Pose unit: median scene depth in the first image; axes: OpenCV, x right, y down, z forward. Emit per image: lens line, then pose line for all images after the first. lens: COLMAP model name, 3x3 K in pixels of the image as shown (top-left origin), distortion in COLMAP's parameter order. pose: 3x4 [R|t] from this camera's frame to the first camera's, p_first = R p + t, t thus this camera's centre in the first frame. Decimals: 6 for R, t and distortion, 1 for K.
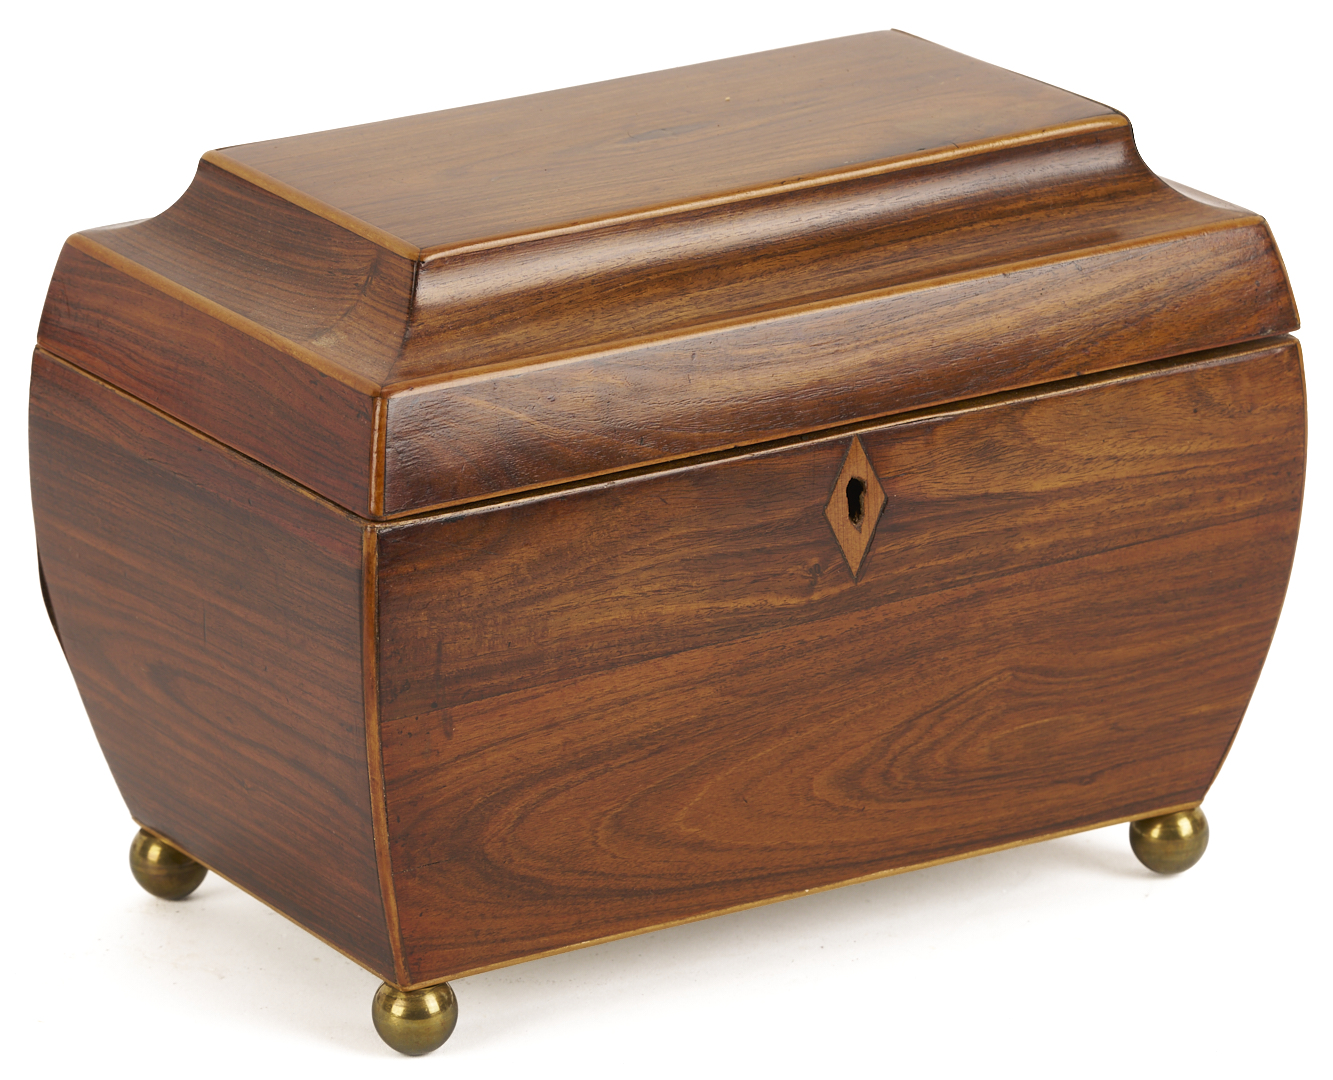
lens RADIAL K [[7564.2, 0, 664.4], [0, 7564.2, 536.9], [0, 0, 1]] dist [-0.227116, 0.000000]
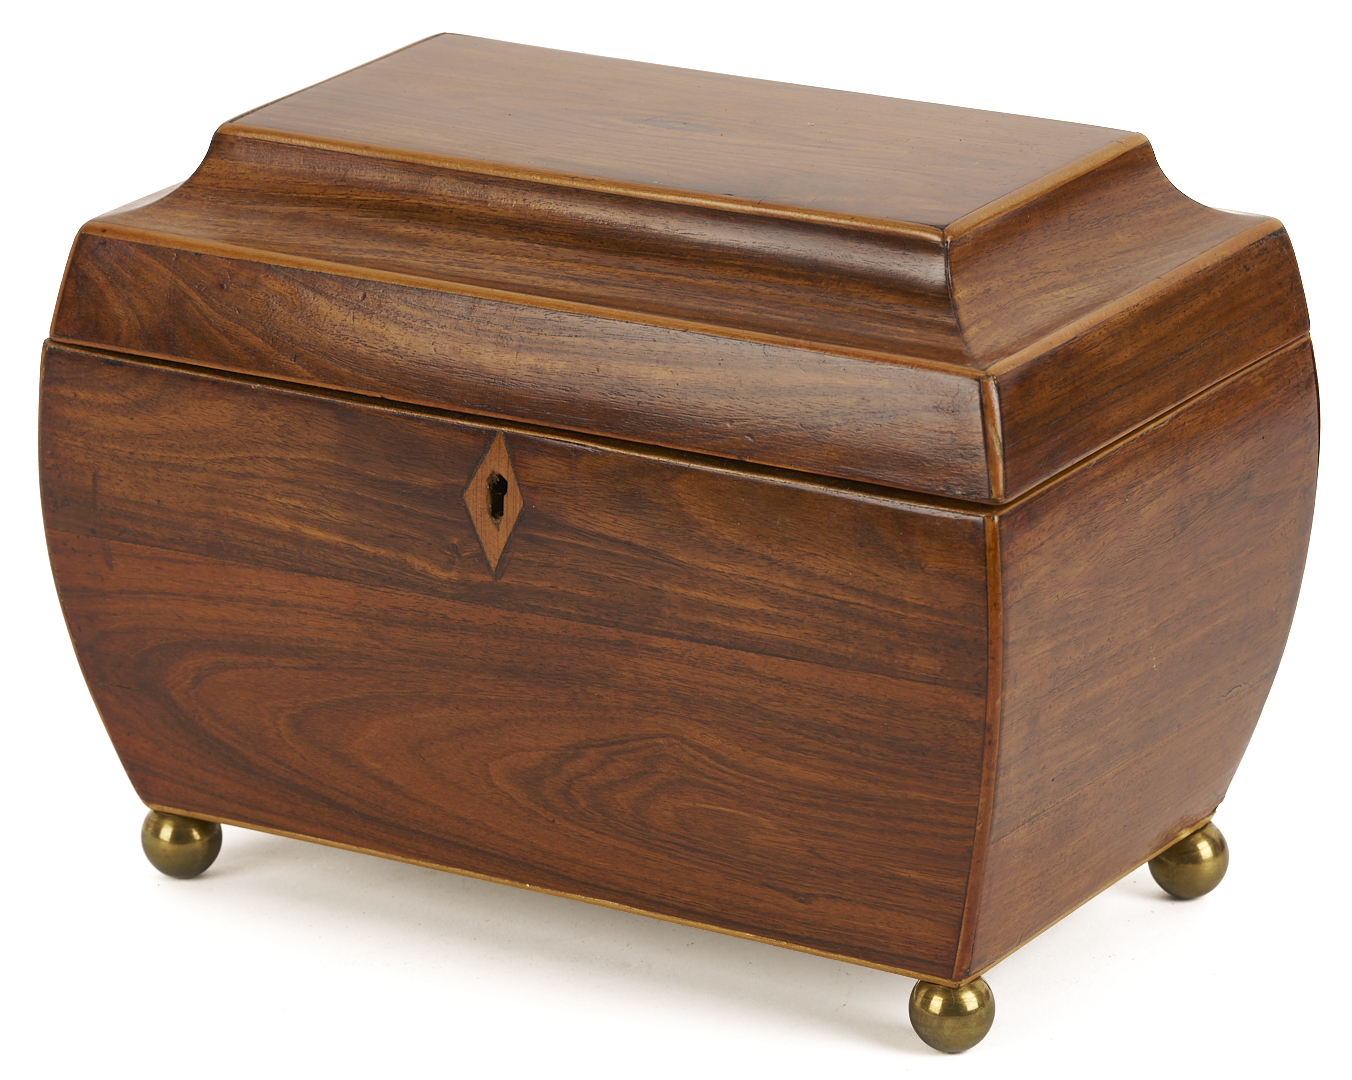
lens RADIAL K [[7672.0, 0, 673.4], [0, 7672.0, 540.2], [0, 0, 1]] dist [-0.227116, 0.000000]
pose [[0.450273, 0.284044, -0.846506, 0.886556], [-0.289509, 0.943277, 0.162519, -0.169145], [0.844653, 0.171893, 0.506966, 0.503780]]
